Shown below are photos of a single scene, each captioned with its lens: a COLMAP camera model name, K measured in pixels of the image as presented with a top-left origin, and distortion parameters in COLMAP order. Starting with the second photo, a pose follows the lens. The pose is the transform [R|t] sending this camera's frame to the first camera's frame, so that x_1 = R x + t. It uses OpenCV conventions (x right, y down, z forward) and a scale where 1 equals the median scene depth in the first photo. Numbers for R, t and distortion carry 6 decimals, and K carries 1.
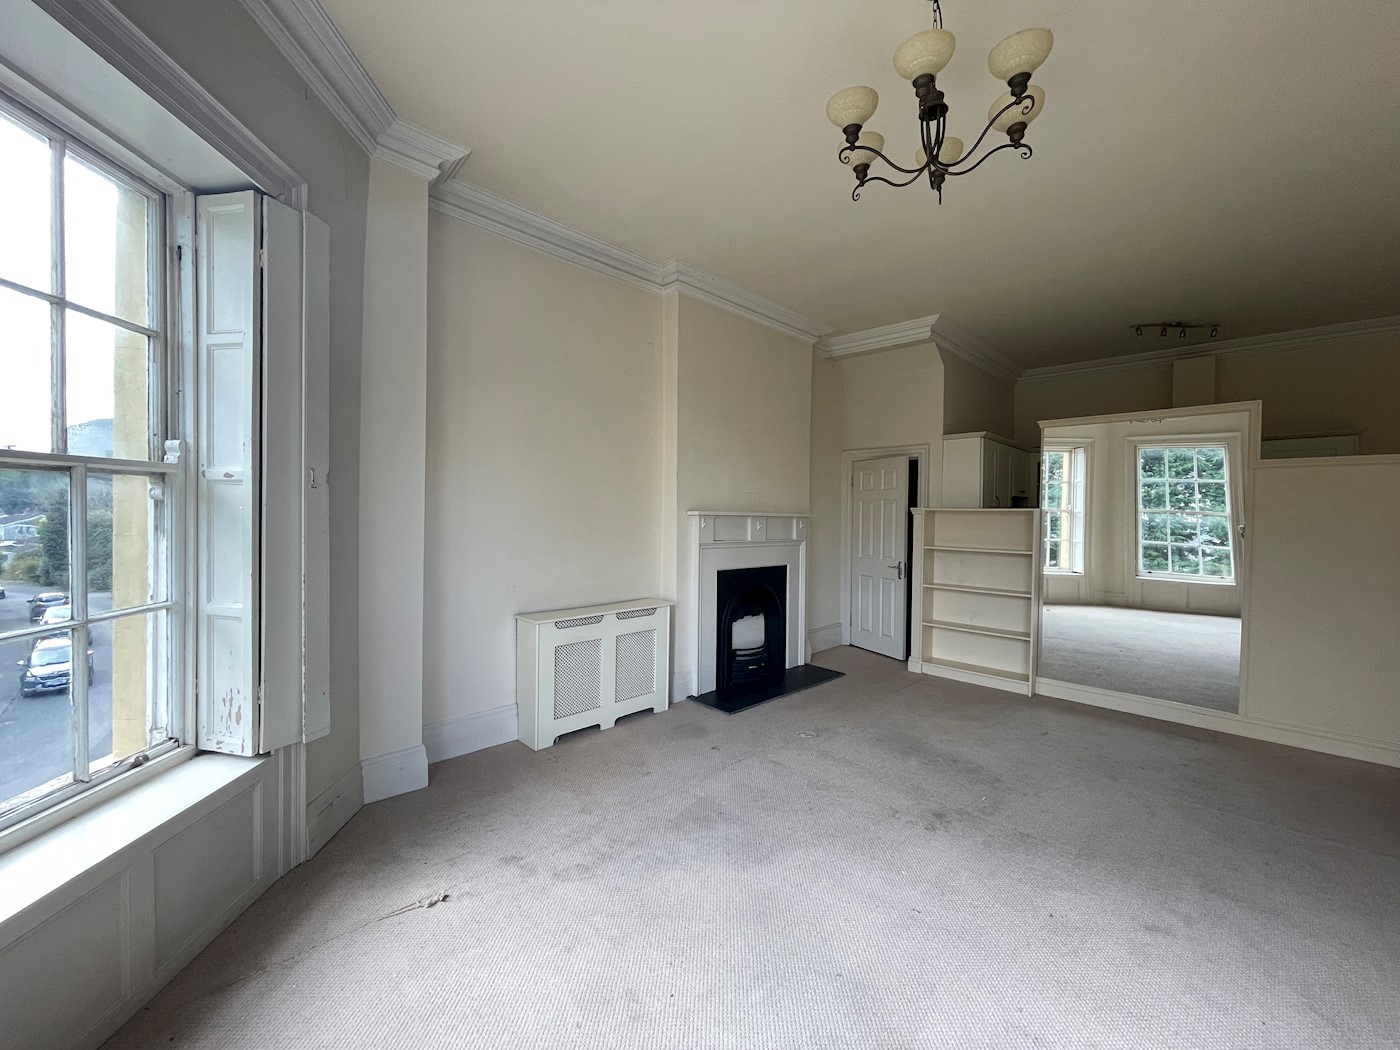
lens RADIAL K [[565.4, 0, 695.8], [0, 565.4, 526.0], [0, 0, 1]] dist [-0.000216, -0.000041]
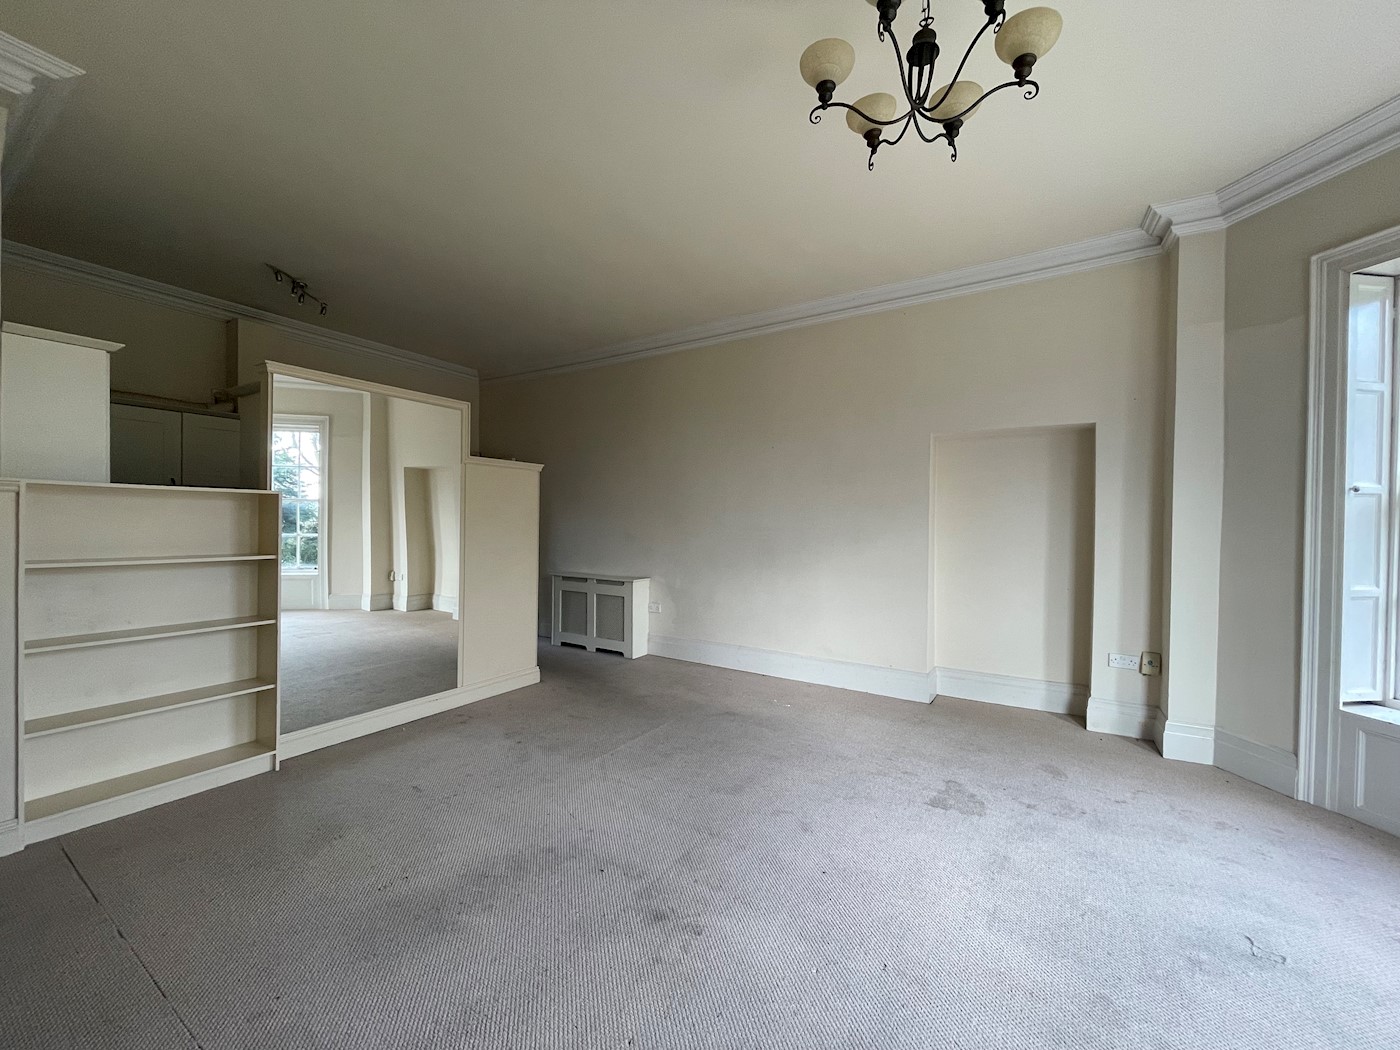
lens RADIAL K [[565.4, 0, 695.8], [0, 565.4, 526.0], [0, 0, 1]] dist [-0.000216, -0.000041]
pose [[-0.209666, -0.022264, 0.977520, -0.183819], [0.005583, 0.999697, 0.023966, -0.001942], [-0.977757, 0.010482, -0.209478, 0.738595]]
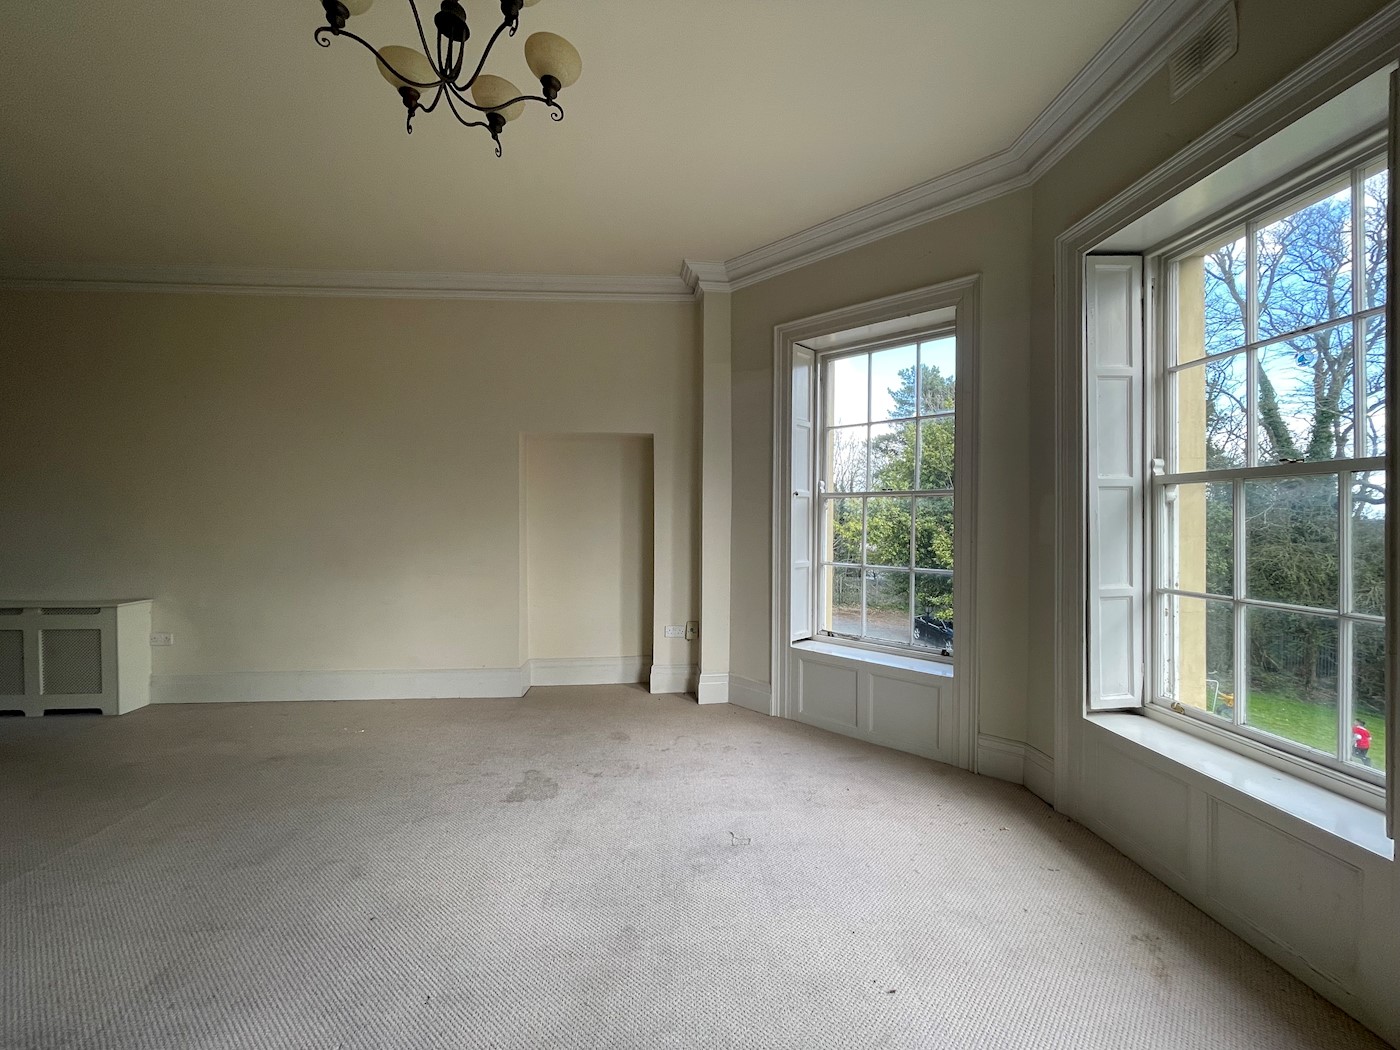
lens RADIAL K [[565.4, 0, 695.8], [0, 565.4, 526.0], [0, 0, 1]] dist [-0.000216, -0.000041]
pose [[-0.752557, -0.019237, 0.658246, -0.199885], [0.003463, 0.999444, 0.033168, -0.001926], [-0.658518, 0.027240, -0.752072, 0.676779]]
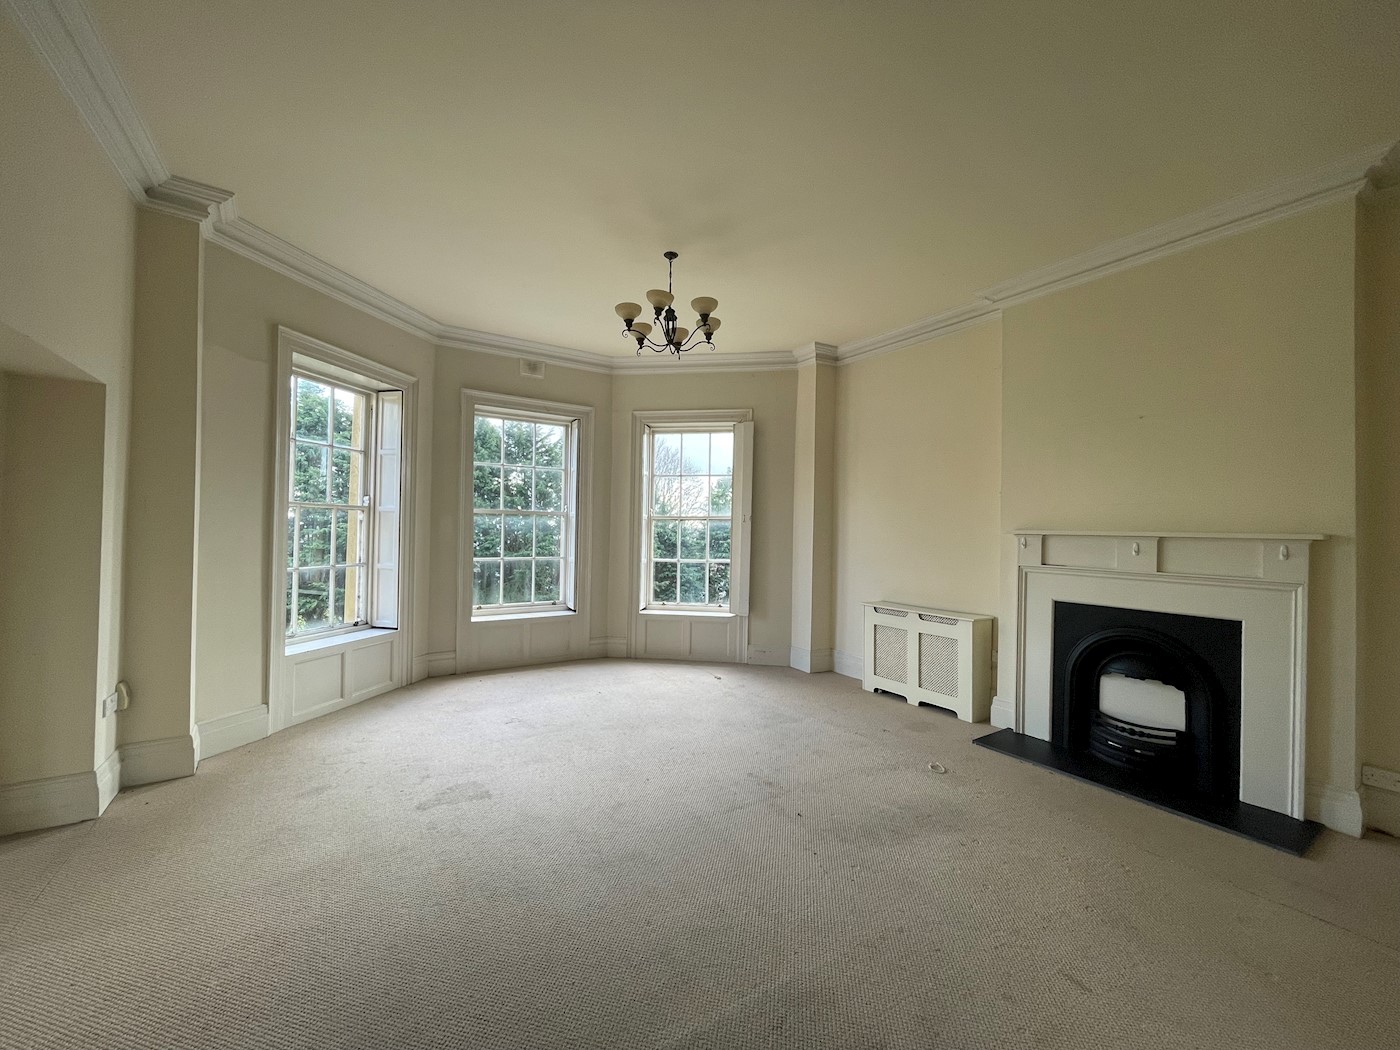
lens RADIAL K [[565.4, 0, 695.8], [0, 565.4, 526.0], [0, 0, 1]] dist [-0.000216, -0.000041]
pose [[-0.205758, -0.024206, -0.978303, 1.086655], [-0.041643, 0.999005, -0.015960, 0.003943], [0.977716, 0.037455, -0.206561, 0.720675]]
